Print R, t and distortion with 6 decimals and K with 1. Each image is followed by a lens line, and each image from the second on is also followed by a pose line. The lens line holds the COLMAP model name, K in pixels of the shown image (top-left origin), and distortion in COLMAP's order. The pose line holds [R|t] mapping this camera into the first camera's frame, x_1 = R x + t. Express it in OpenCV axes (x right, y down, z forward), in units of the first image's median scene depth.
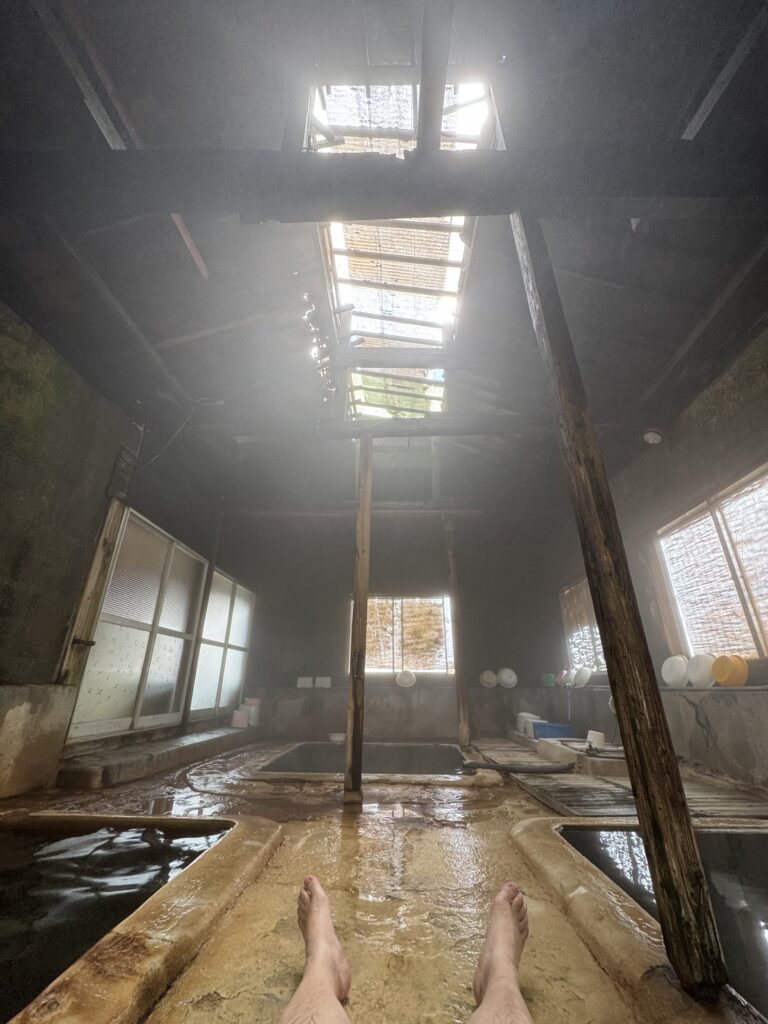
lens RADIAL K [[409.4, 0, 385.5], [0, 409.4, 513.0], [0, 0, 1]] dist [-0.004668, 0.000857]
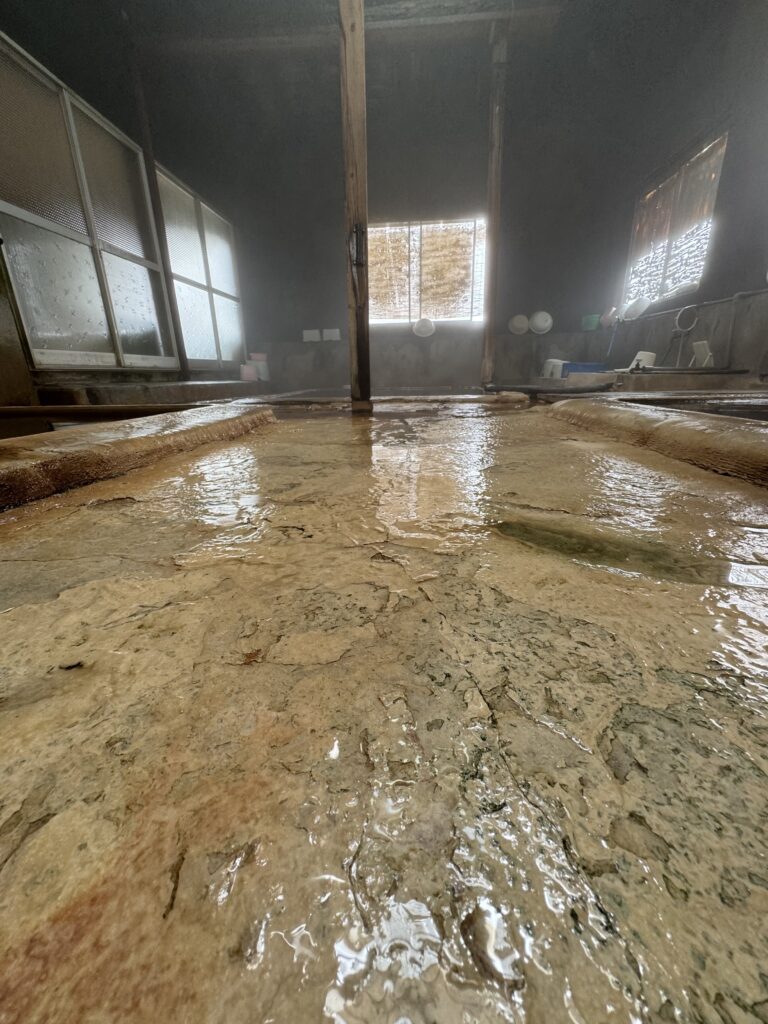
lens RADIAL K [[409.4, 0, 380.9], [0, 409.4, 513.4], [0, 0, 1]] dist [-0.004668, 0.000857]
pose [[0.998146, -0.011644, -0.059748, 0.005393], [0.048578, 0.743851, 0.666578, 0.114617], [0.036682, -0.668244, 0.743037, 0.074214]]
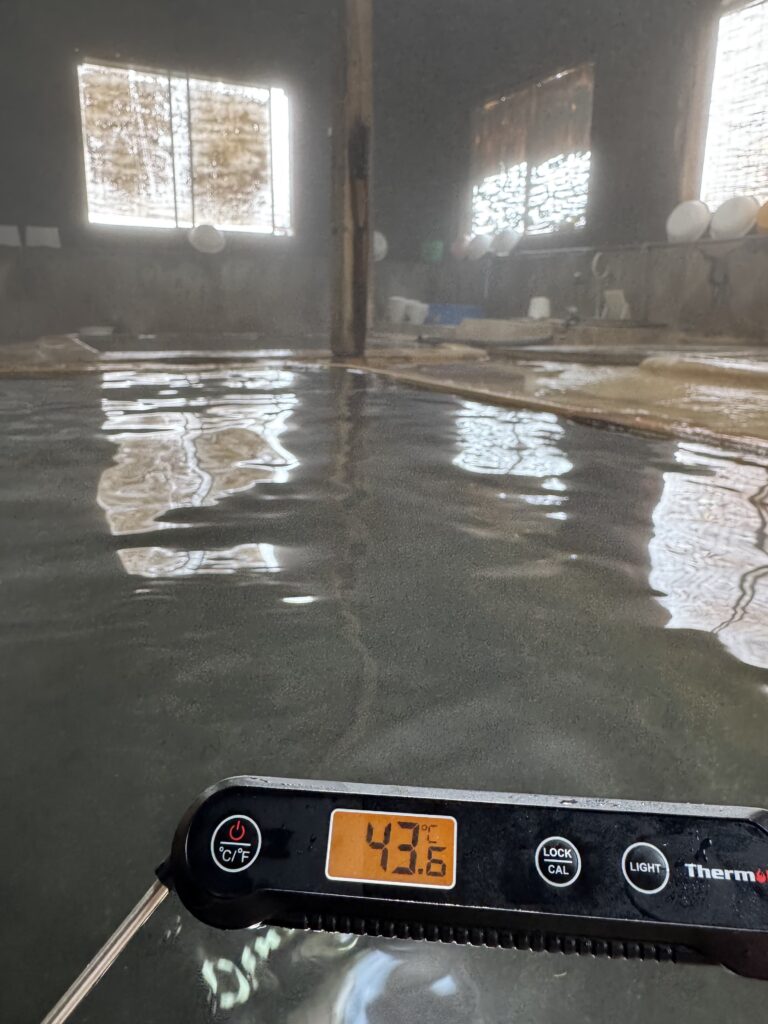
lens RADIAL K [[729.5, 0, 388.0], [0, 729.5, 470.4], [0, 0, 1]] dist [0.004544, -0.013748]
pose [[0.873423, -0.103155, 0.475911, -0.245422], [-0.197973, 0.817677, 0.540566, 0.089657], [-0.444903, -0.566360, 0.693756, 0.048961]]
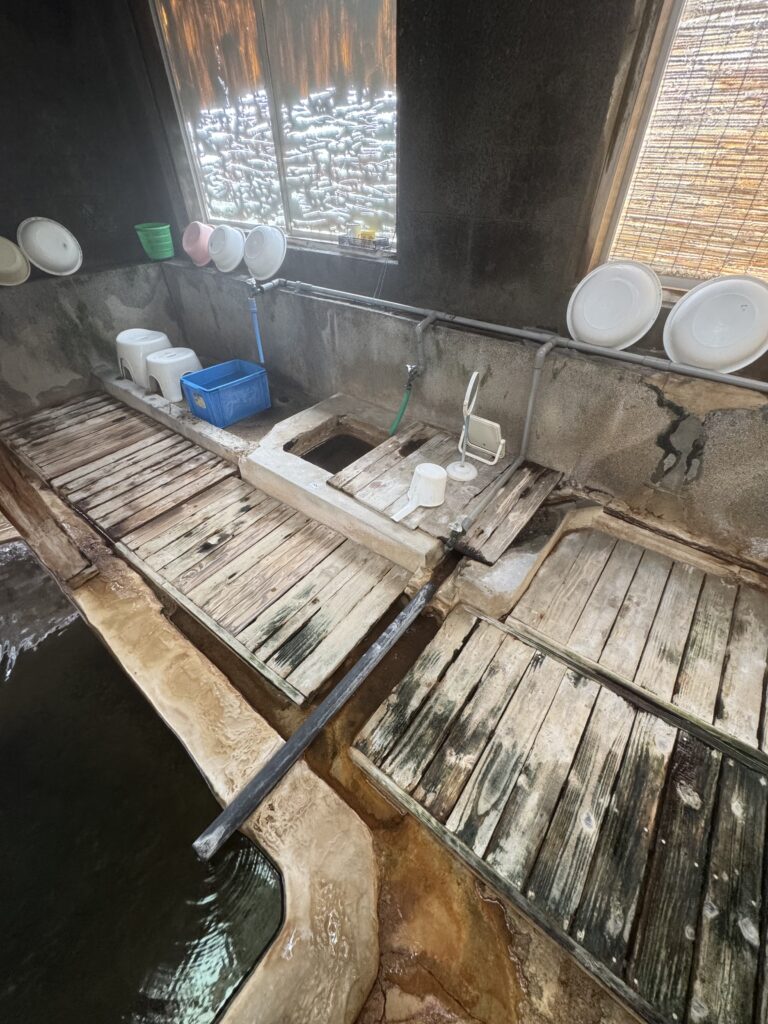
lens RADIAL K [[409.4, 0, 386.0], [0, 409.4, 511.4], [0, 0, 1]] dist [-0.004668, 0.000857]
pose [[0.592397, -0.542504, 0.595613, 0.125496], [-0.304965, 0.533285, 0.789052, 0.141502], [-0.745695, -0.649073, 0.150472, 0.569265]]
